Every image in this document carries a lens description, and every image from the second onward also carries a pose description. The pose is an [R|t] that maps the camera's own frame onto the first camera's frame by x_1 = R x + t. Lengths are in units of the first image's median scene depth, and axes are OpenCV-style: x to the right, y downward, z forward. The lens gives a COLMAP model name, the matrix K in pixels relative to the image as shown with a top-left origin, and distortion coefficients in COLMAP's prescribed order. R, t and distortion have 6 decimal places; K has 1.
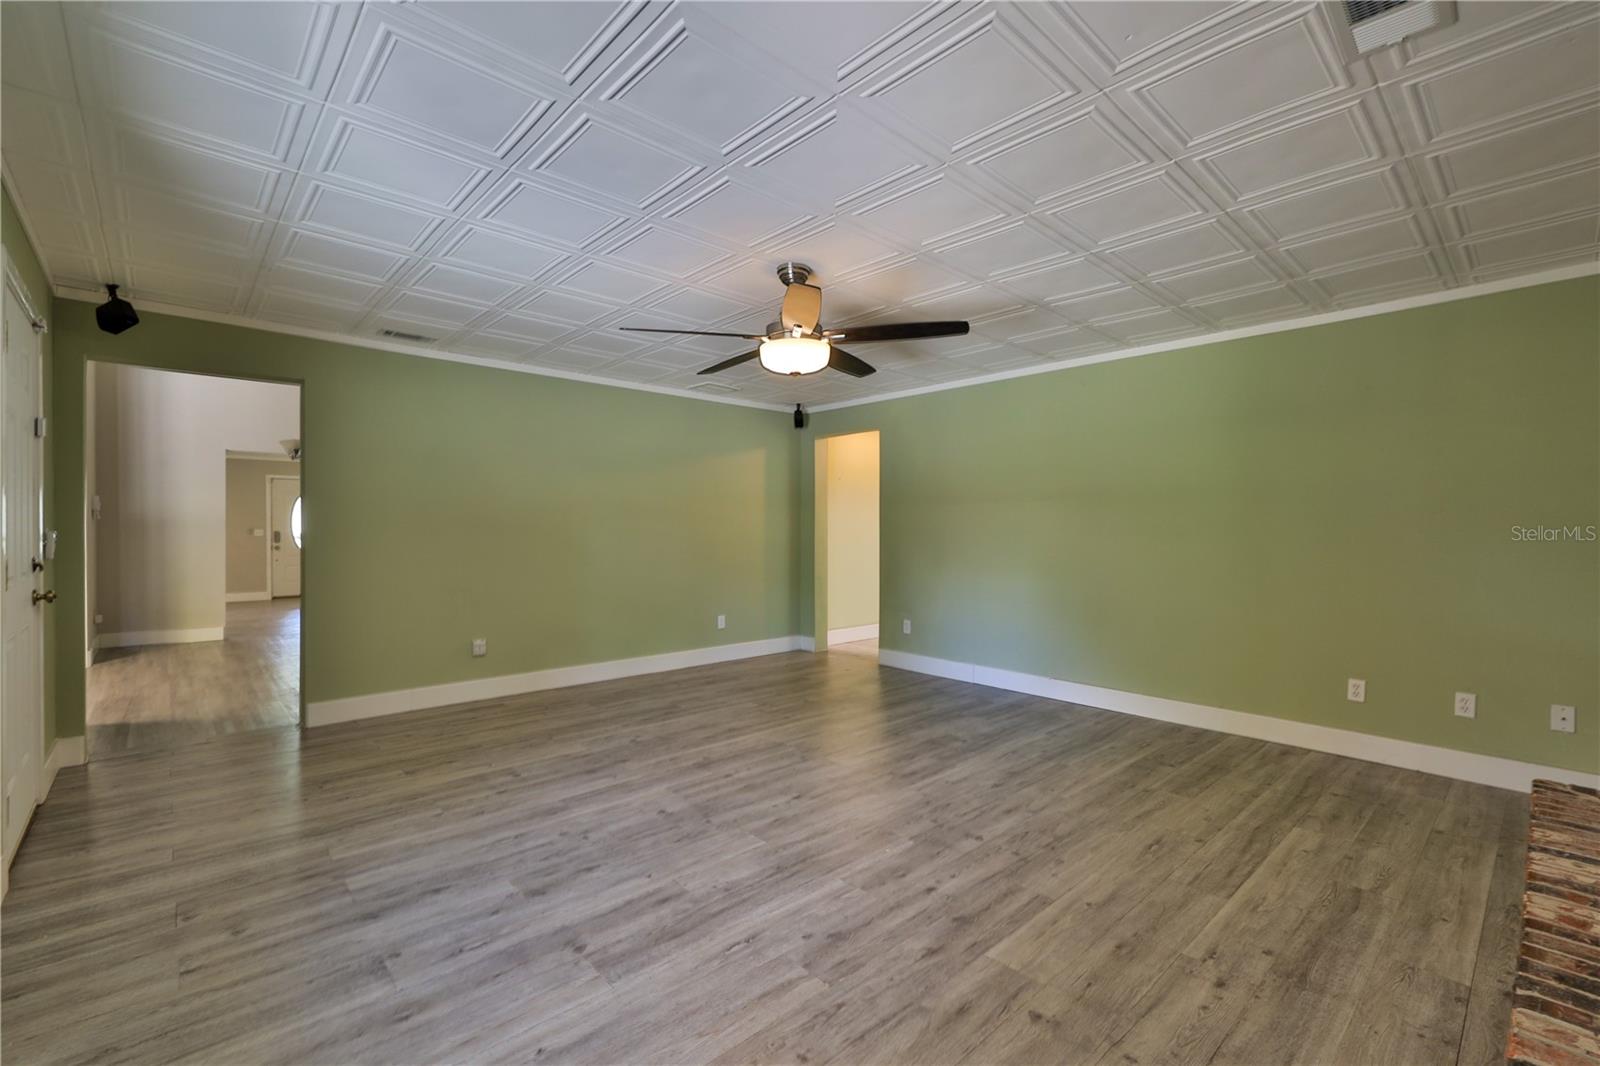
lens RADIAL K [[715.1, 0, 833.5], [0, 715.1, 523.7], [0, 0, 1]] dist [0.000727, 0.000779]
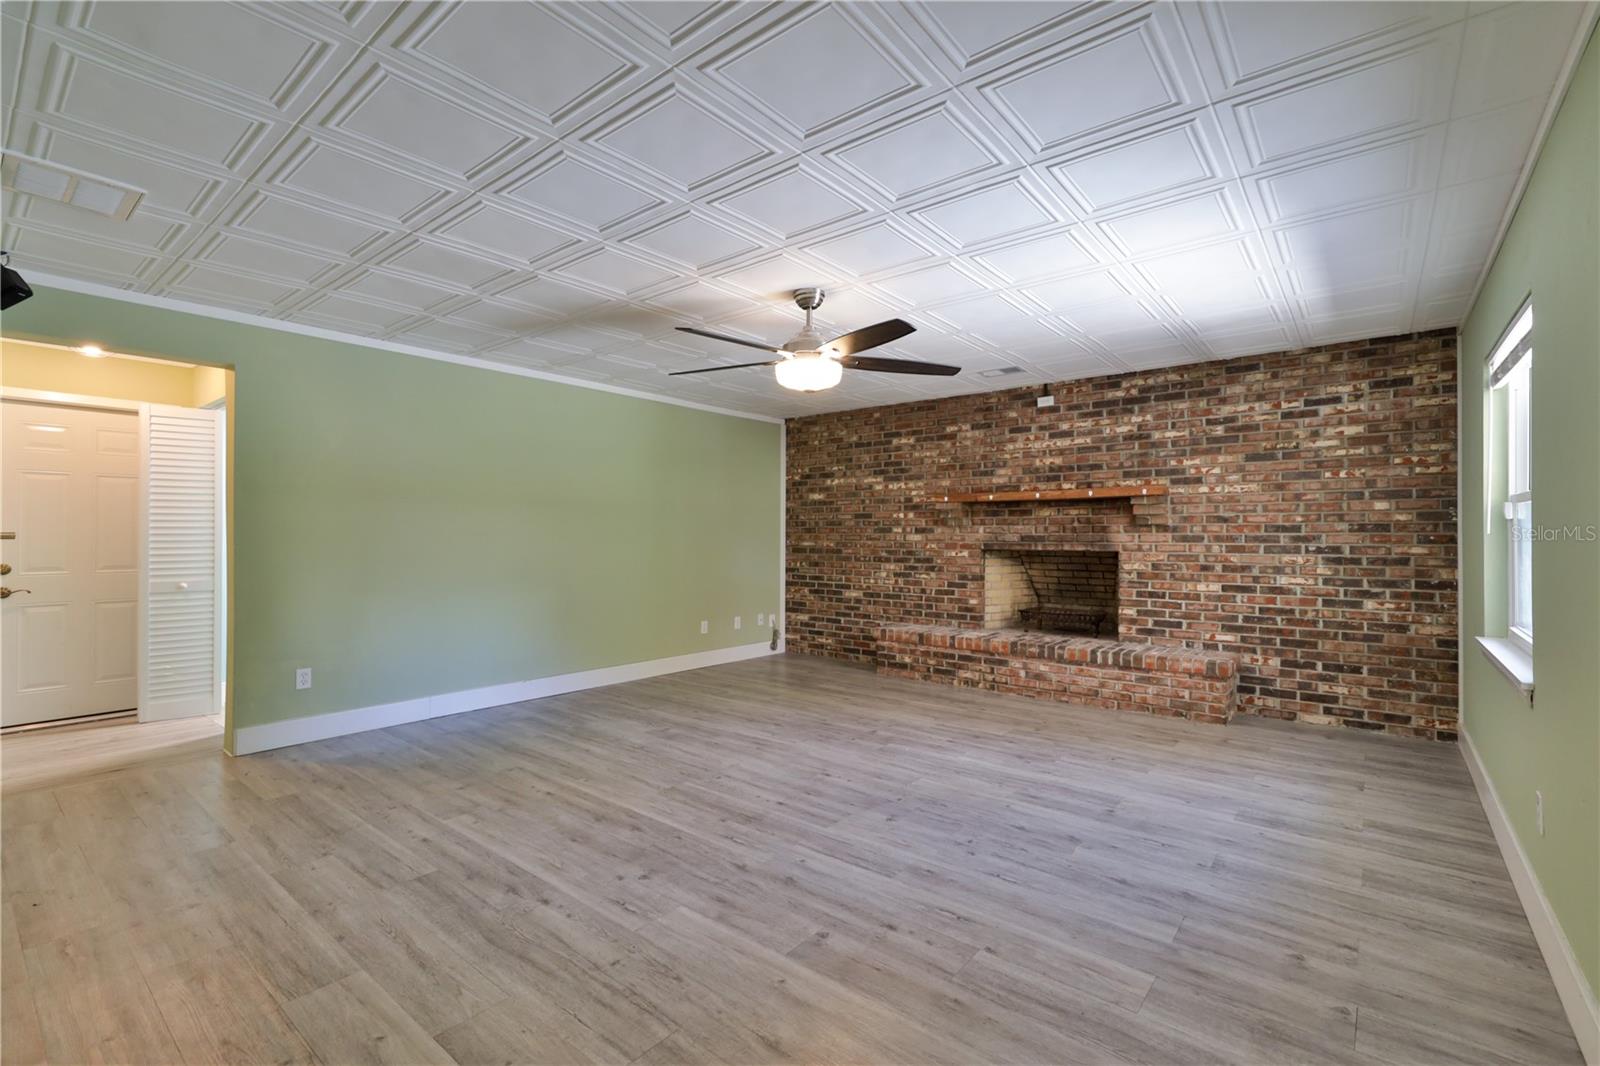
lens RADIAL K [[693.0, 0, 773.5], [0, 693.0, 536.7], [0, 0, 1]] dist [0.002181, 0.000037]
pose [[-0.104530, -0.006301, 0.994502, -1.183202], [-0.010945, 0.999927, 0.005185, 0.004674], [-0.994462, -0.010343, -0.104591, 1.268490]]
